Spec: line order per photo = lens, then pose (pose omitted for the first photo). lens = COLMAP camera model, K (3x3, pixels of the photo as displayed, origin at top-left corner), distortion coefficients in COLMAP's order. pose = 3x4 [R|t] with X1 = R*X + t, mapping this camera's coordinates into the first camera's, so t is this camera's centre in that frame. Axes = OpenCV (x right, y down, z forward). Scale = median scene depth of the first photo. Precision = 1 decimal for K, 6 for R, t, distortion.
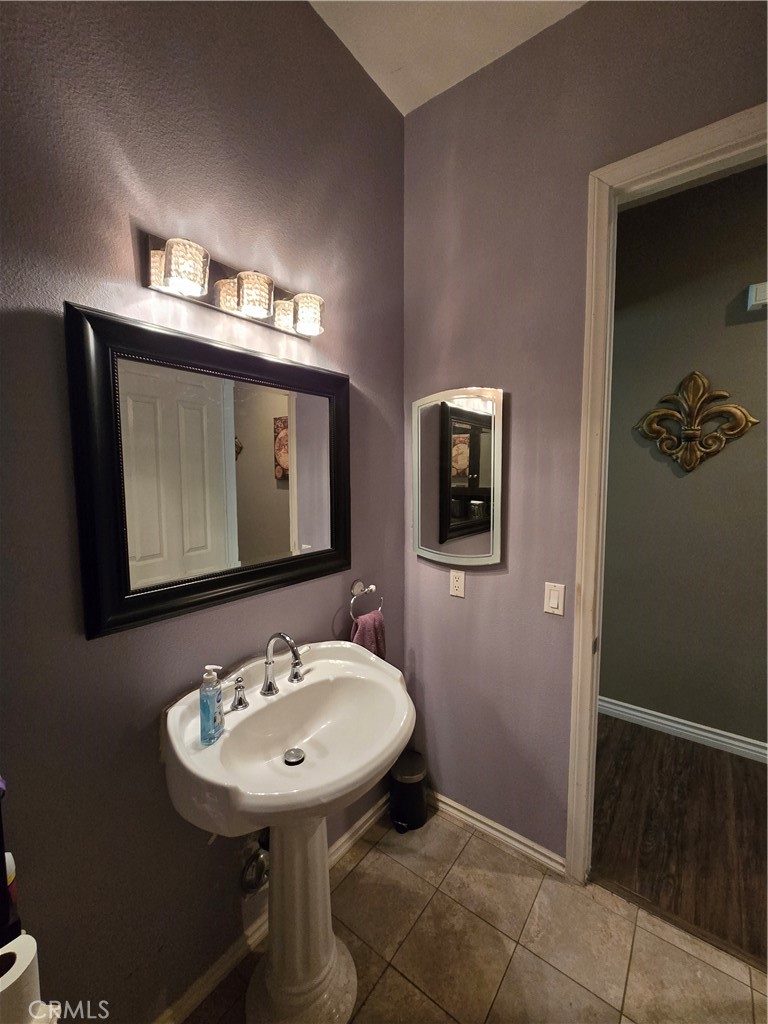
lens RADIAL K [[421.1, 0, 384.2], [0, 421.1, 504.3], [0, 0, 1]] dist [0.000324, -0.000693]
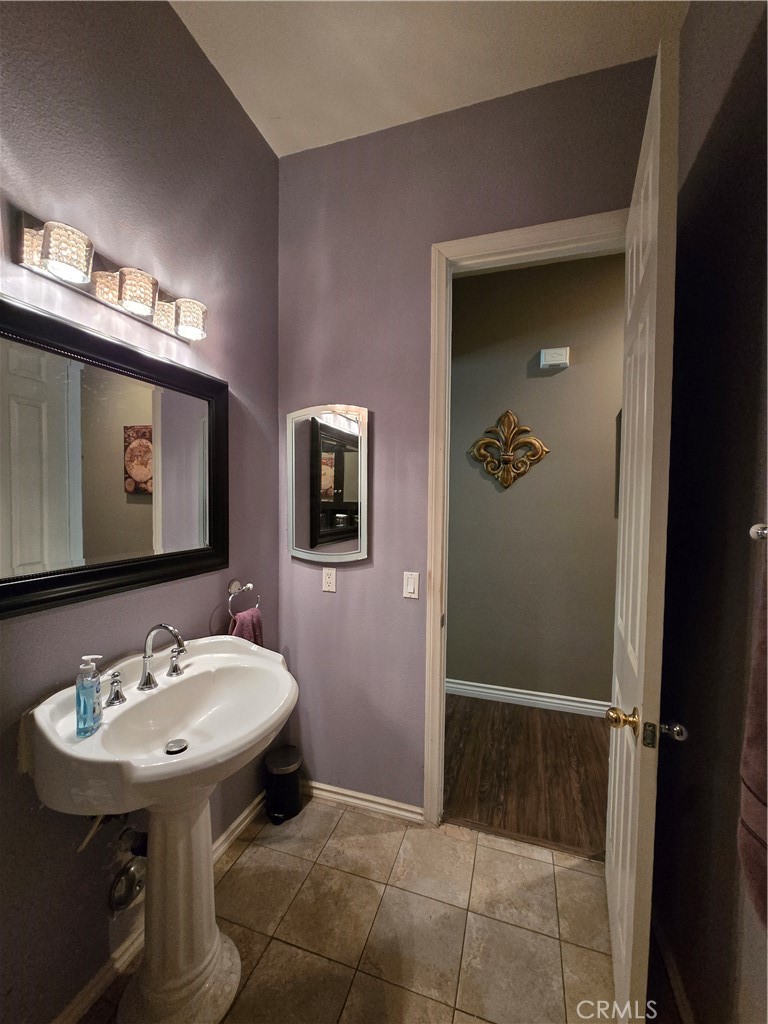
lens RADIAL K [[421.1, 0, 385.4], [0, 421.1, 515.1], [0, 0, 1]] dist [0.000324, -0.000693]
pose [[0.944024, 0.000718, 0.329877, -0.061516], [0.013283, 0.999104, -0.040186, 0.076824], [-0.329610, 0.042319, 0.943168, -0.114766]]
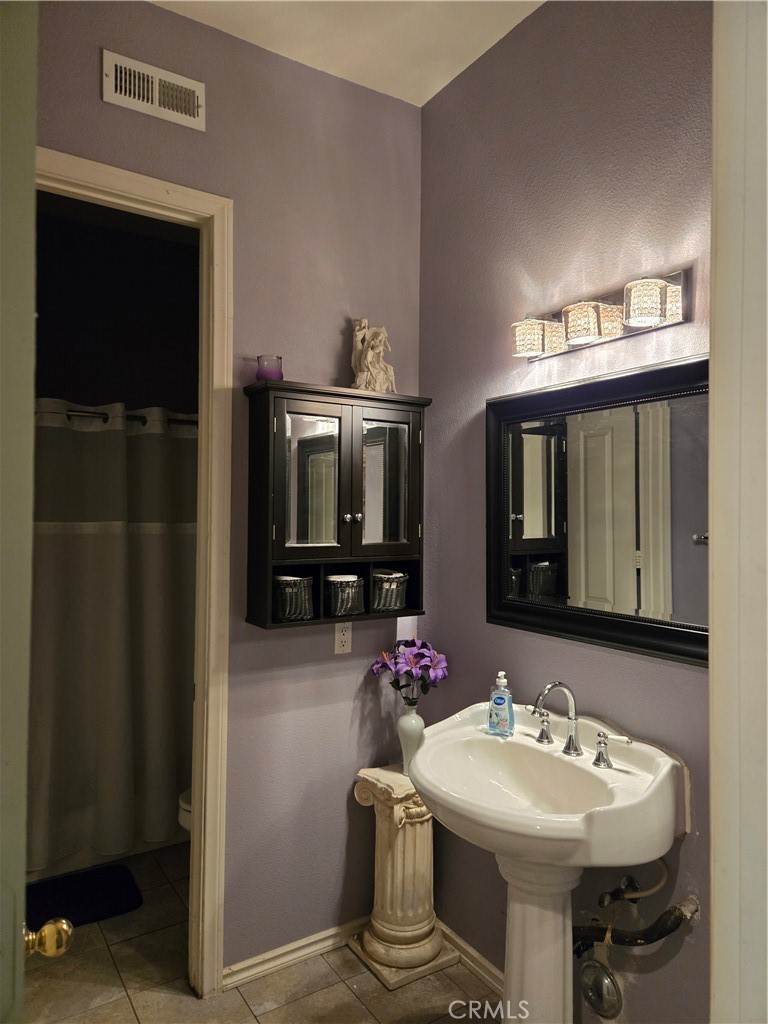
lens RADIAL K [[686.4, 0, 382.8], [0, 686.4, 509.7], [0, 0, 1]] dist [0.074964, -0.061966]
pose [[-0.329417, -0.003375, -0.944179, 1.060805], [-0.080028, 0.996495, 0.024359, -0.059483], [0.940787, 0.083585, -0.328532, 0.901696]]
